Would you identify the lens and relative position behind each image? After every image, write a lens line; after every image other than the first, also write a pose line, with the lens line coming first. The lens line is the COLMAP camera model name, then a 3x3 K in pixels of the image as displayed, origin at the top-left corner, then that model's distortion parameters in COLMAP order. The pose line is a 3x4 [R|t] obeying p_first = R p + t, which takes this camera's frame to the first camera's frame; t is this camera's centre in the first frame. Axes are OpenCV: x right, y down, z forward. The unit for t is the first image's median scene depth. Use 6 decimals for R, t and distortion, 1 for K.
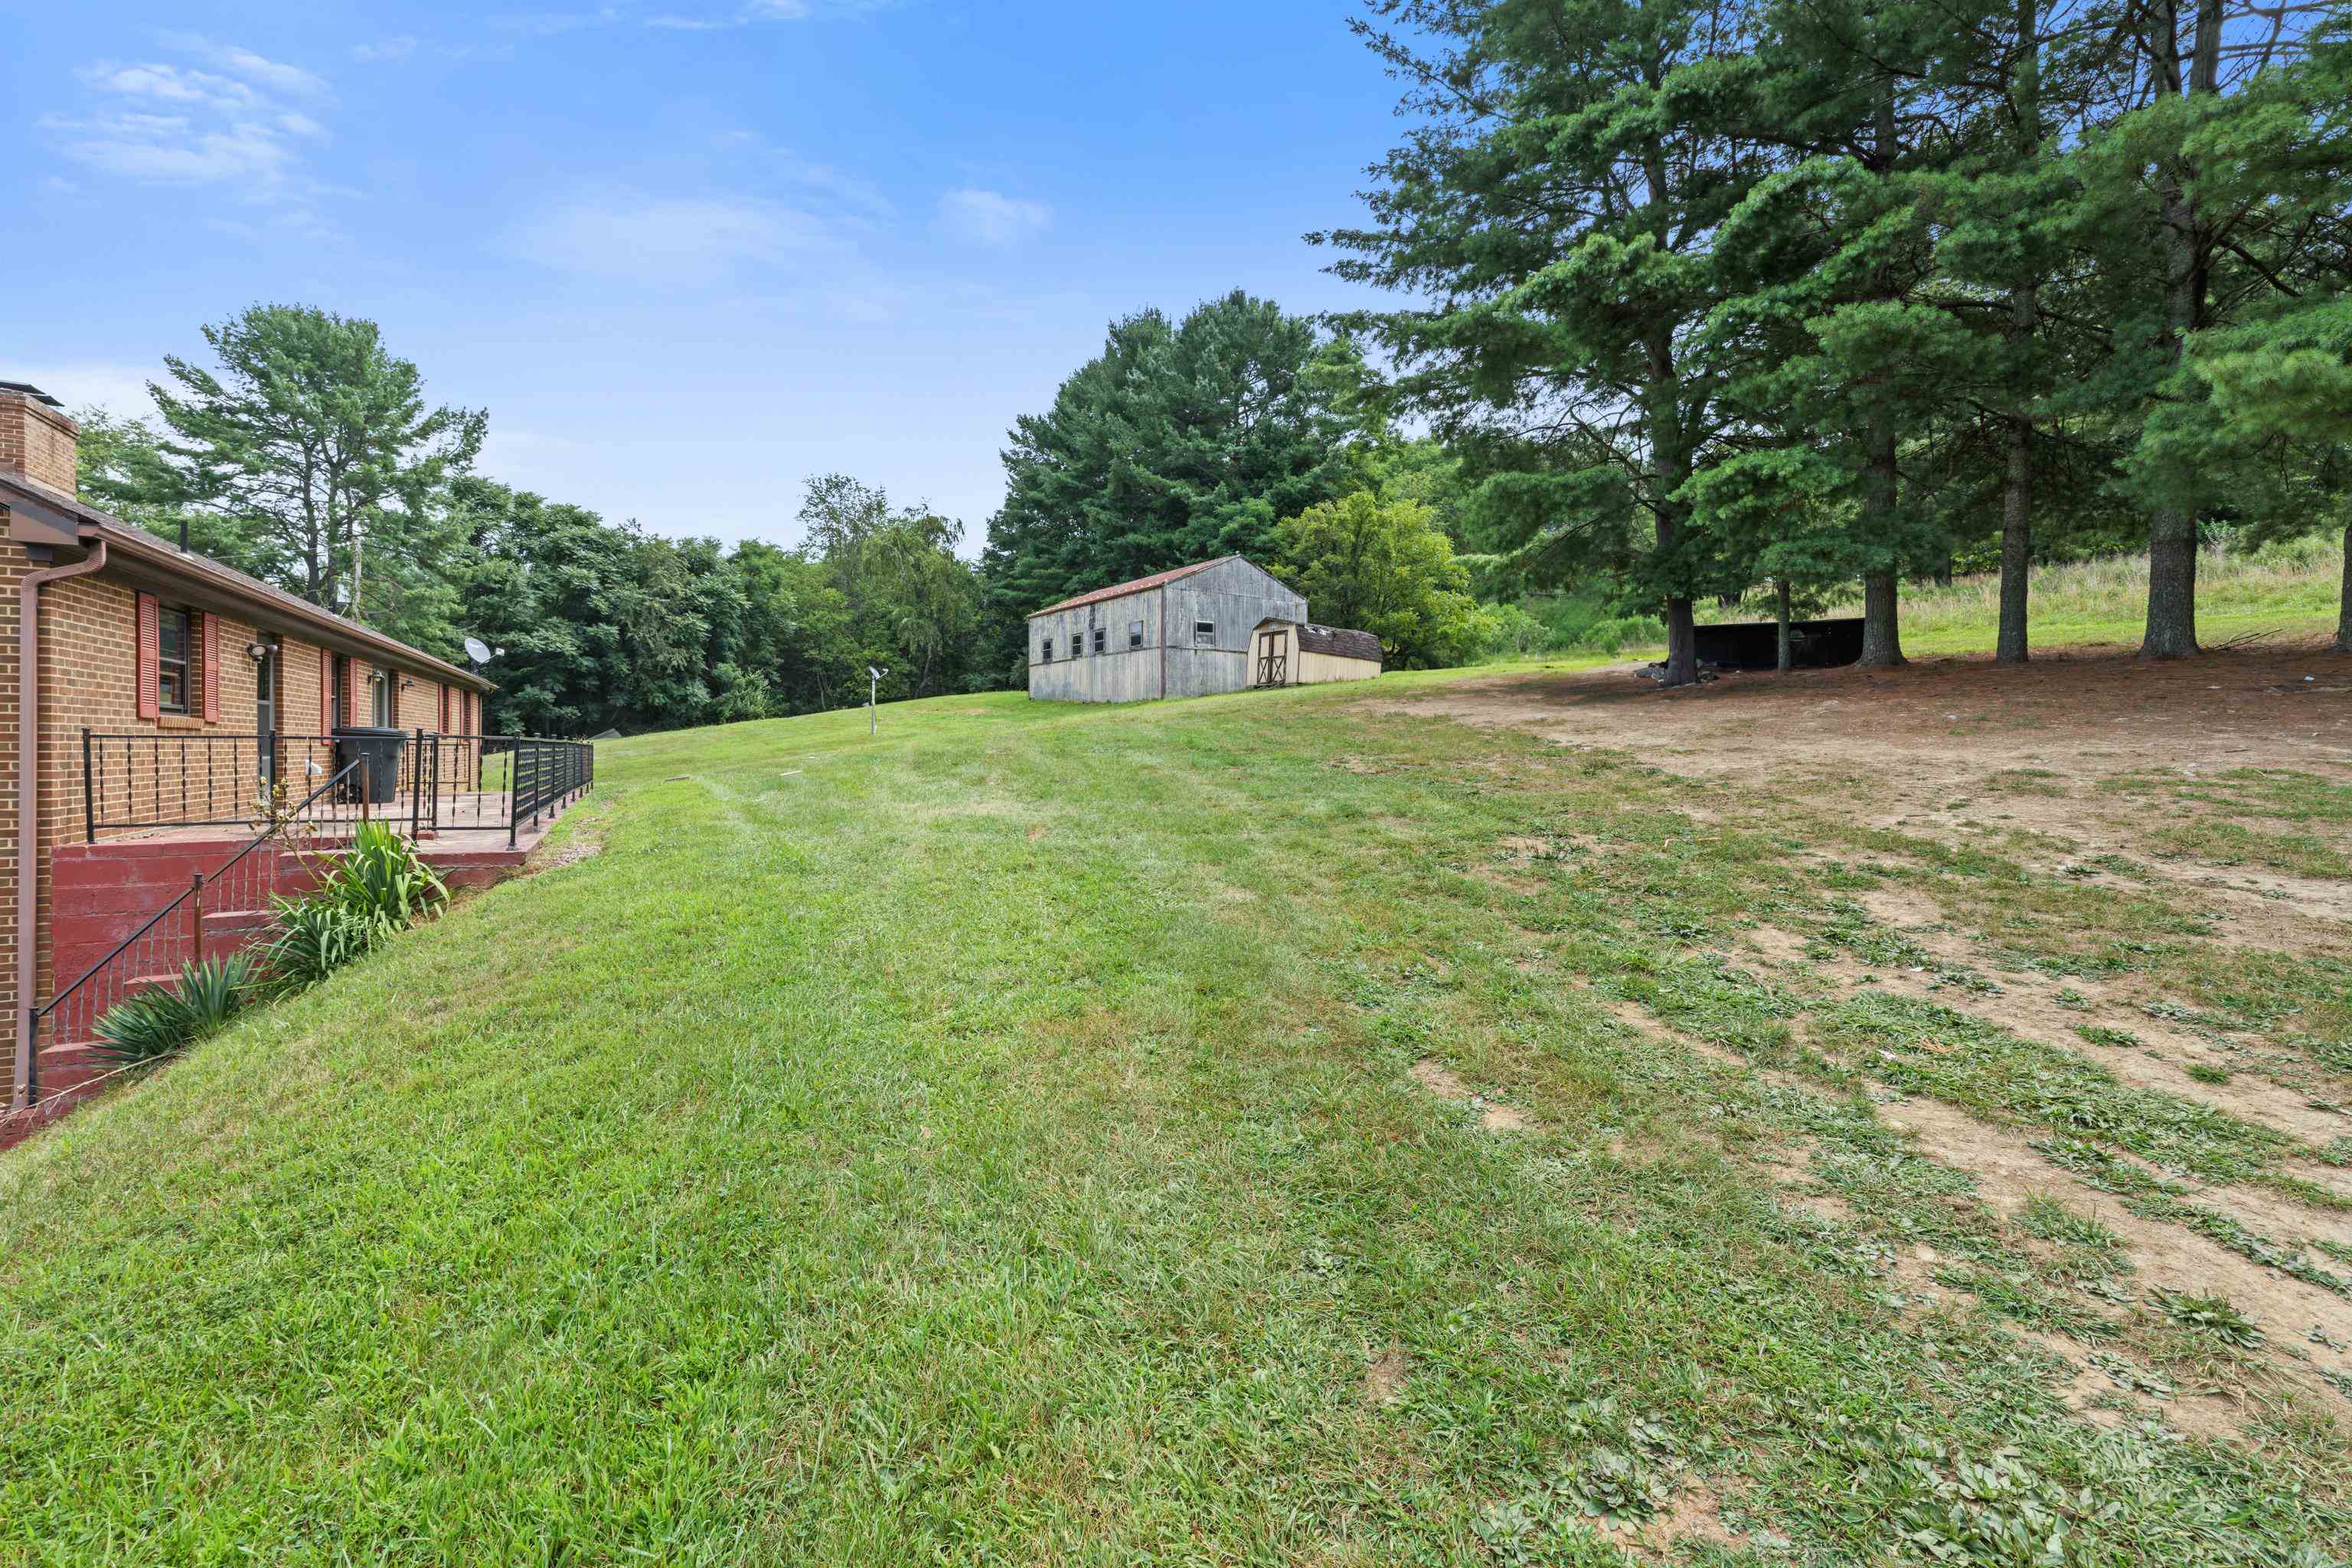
lens RADIAL K [[999.5, 0, 1178.6], [0, 999.5, 752.1], [0, 0, 1]] dist [0.001164, 0.000258]
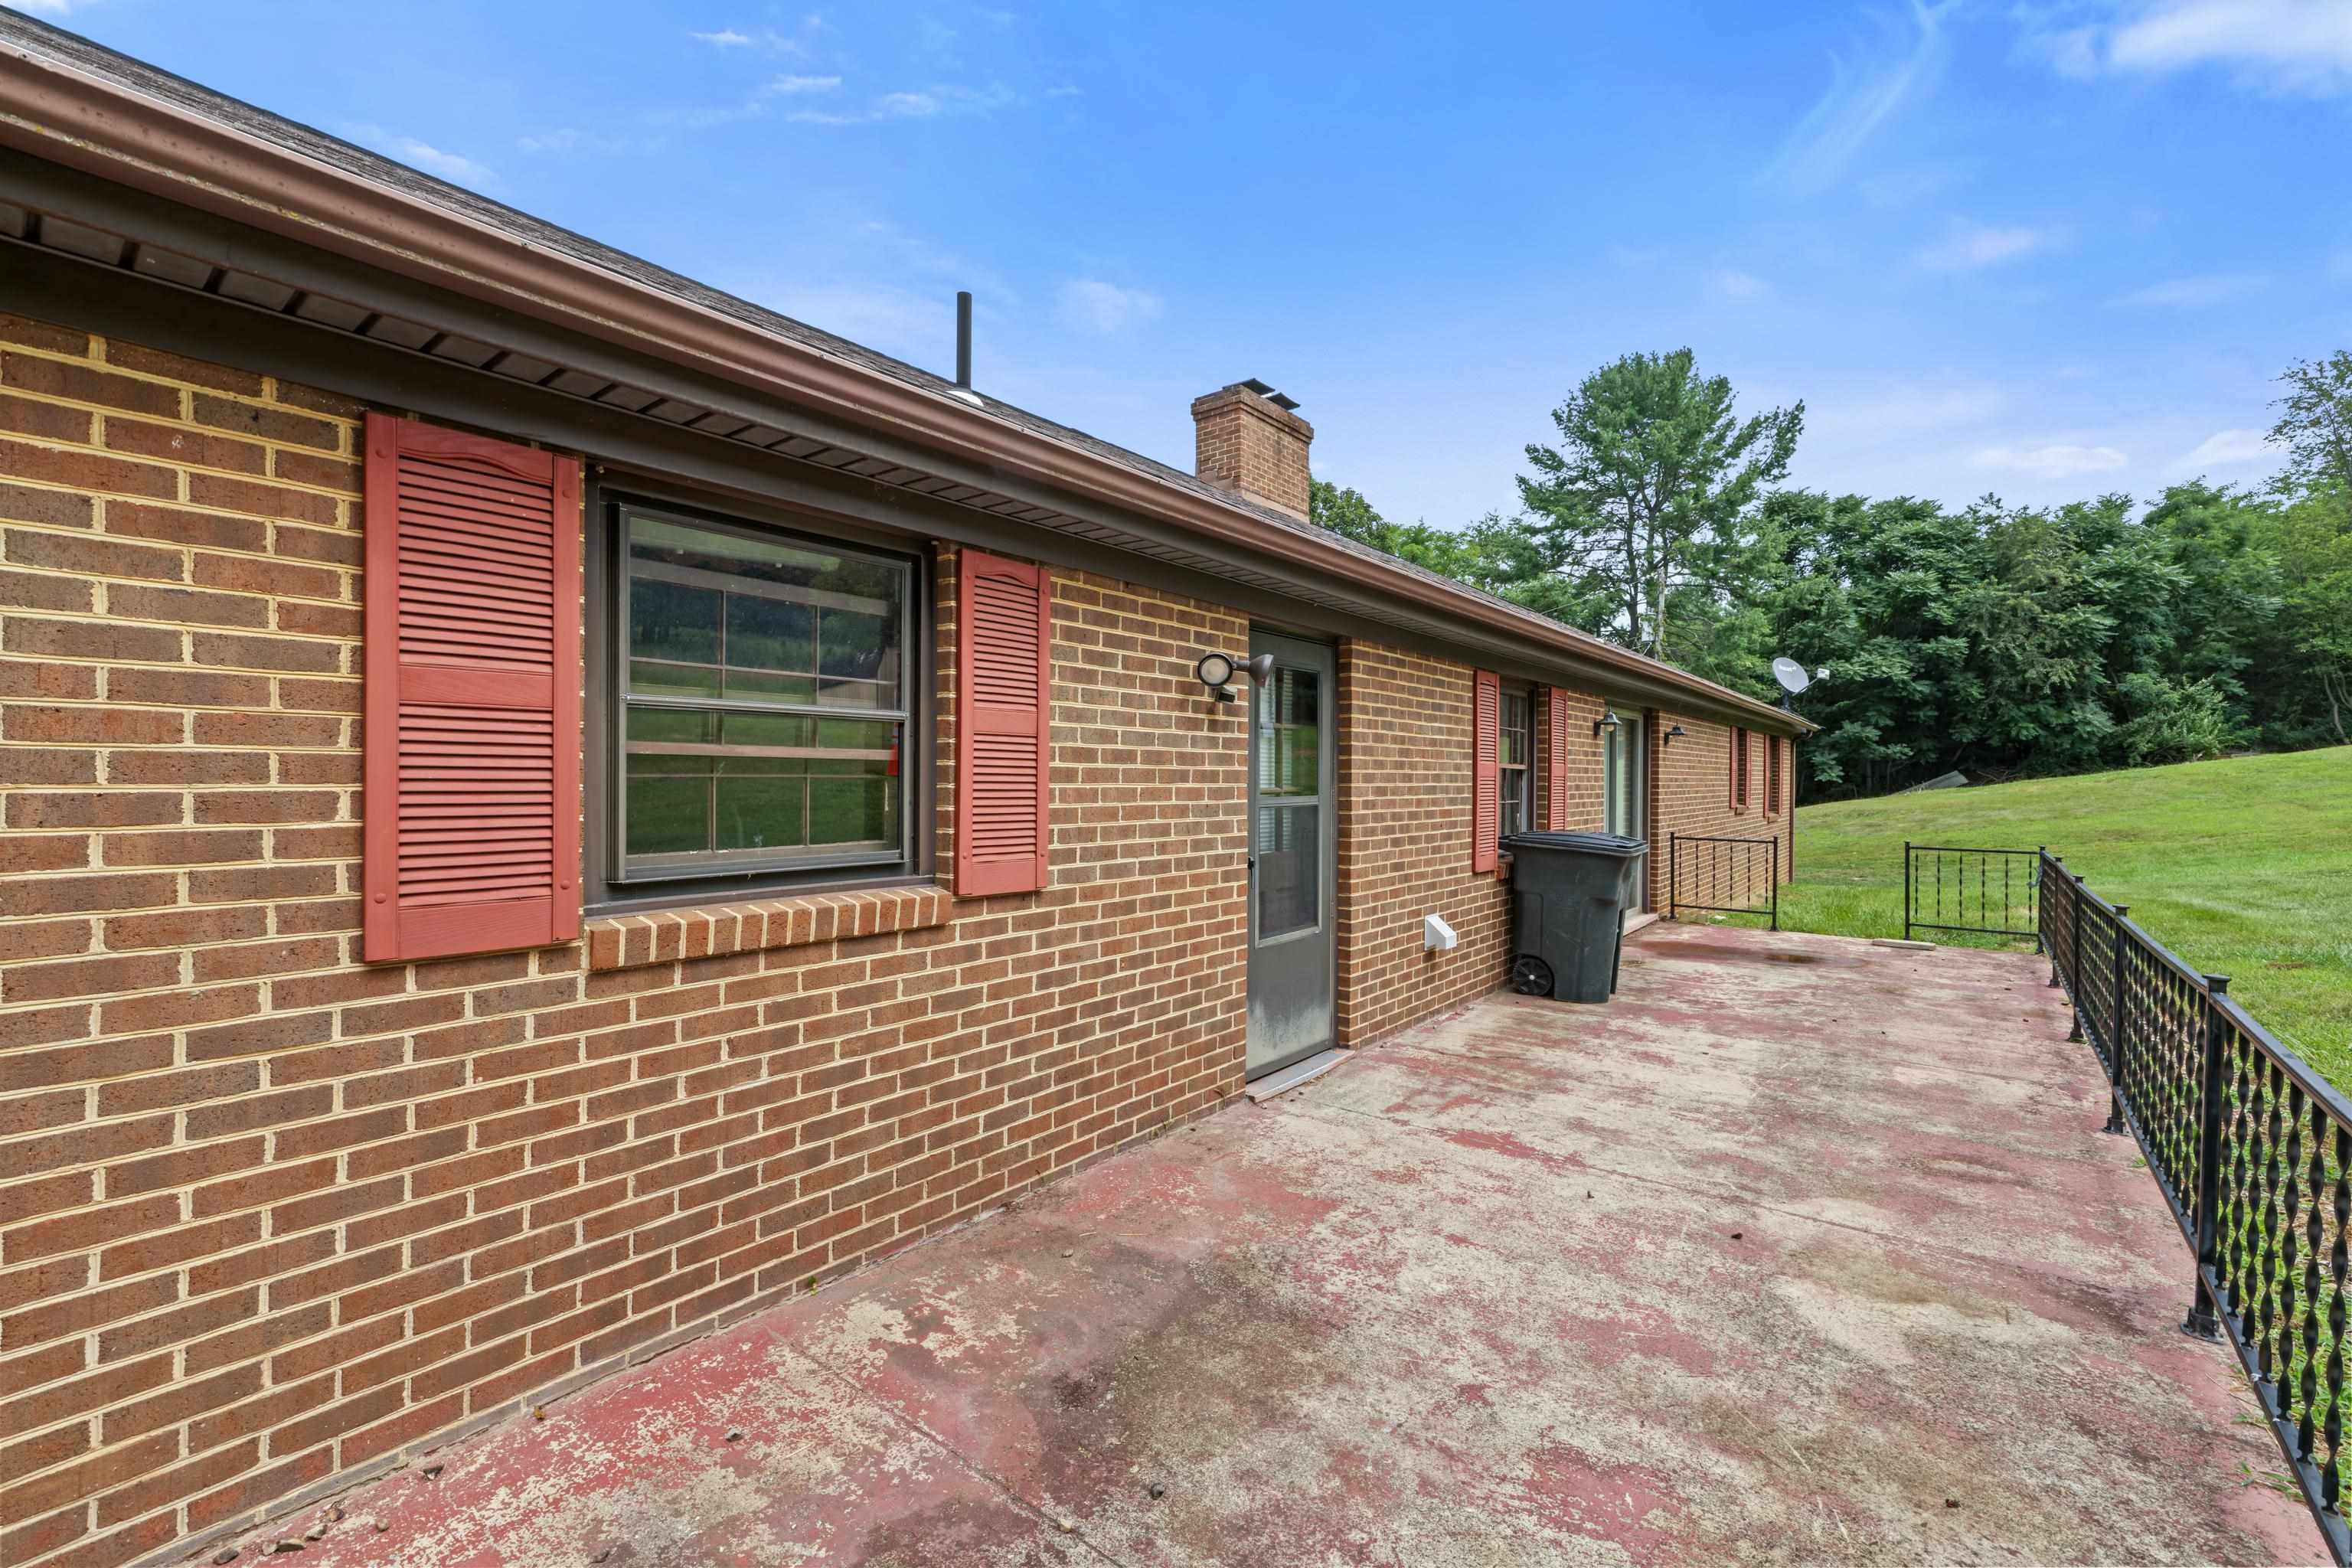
lens RADIAL K [[1009.4, 0, 1176.0], [0, 1009.4, 784.0], [0, 0, 1]] dist [0.007600, -0.000433]
pose [[0.403201, 0.002812, -0.915107, -0.114310], [-0.007037, 0.999975, -0.000028, -0.011677], [0.915085, 0.006451, 0.403210, 0.162791]]
